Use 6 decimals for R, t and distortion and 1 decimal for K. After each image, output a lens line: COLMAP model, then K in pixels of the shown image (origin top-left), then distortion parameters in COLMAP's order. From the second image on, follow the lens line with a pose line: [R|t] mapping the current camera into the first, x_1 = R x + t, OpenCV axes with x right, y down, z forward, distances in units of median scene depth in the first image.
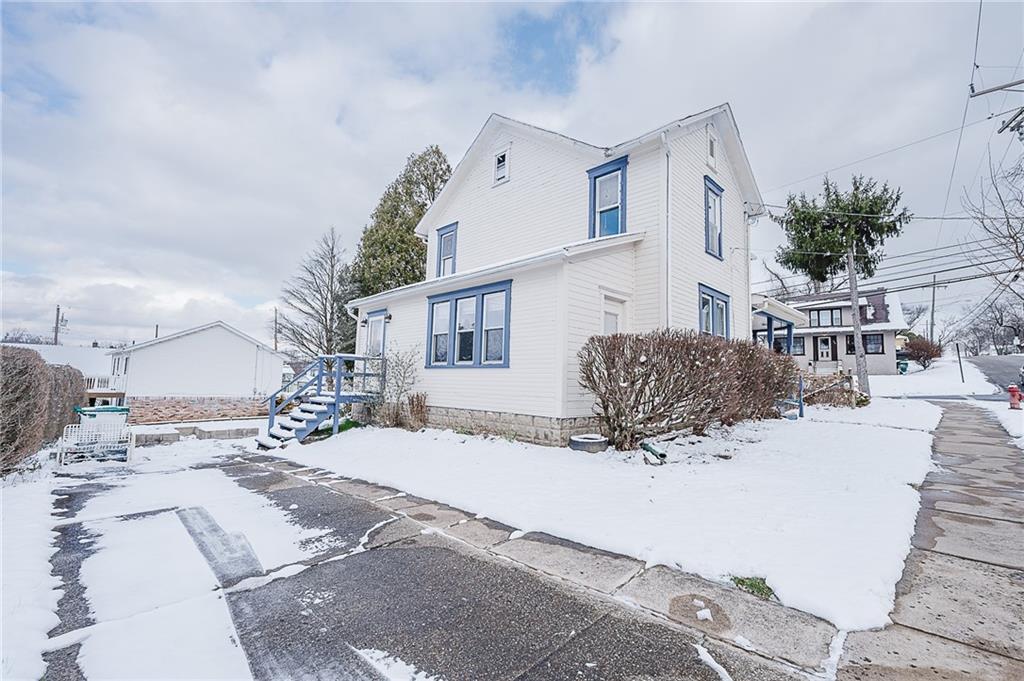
lens RADIAL K [[428.2, 0, 512.0], [0, 428.2, 340.5], [0, 0, 1]] dist [0.000082, 0.000048]
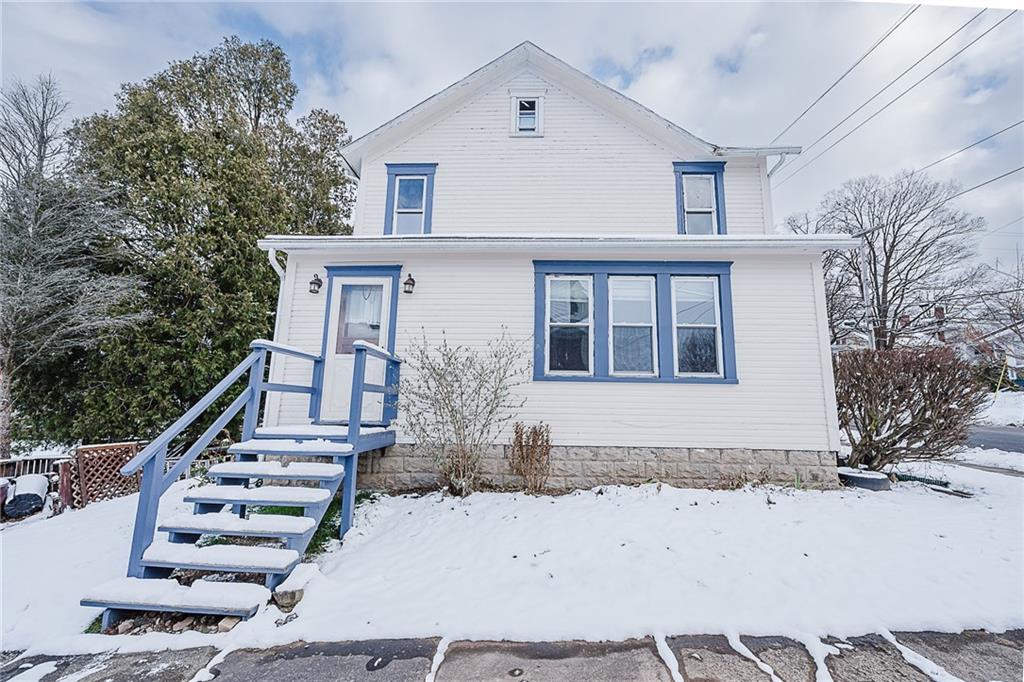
lens RADIAL K [[418.9, 0, 517.3], [0, 418.9, 329.8], [0, 0, 1]] dist [-0.000592, 0.000100]
pose [[0.737541, 0.113248, 0.665739, -0.608454], [-0.066774, 0.993237, -0.094983, 0.052989], [-0.671993, 0.025600, 0.740115, 0.591173]]
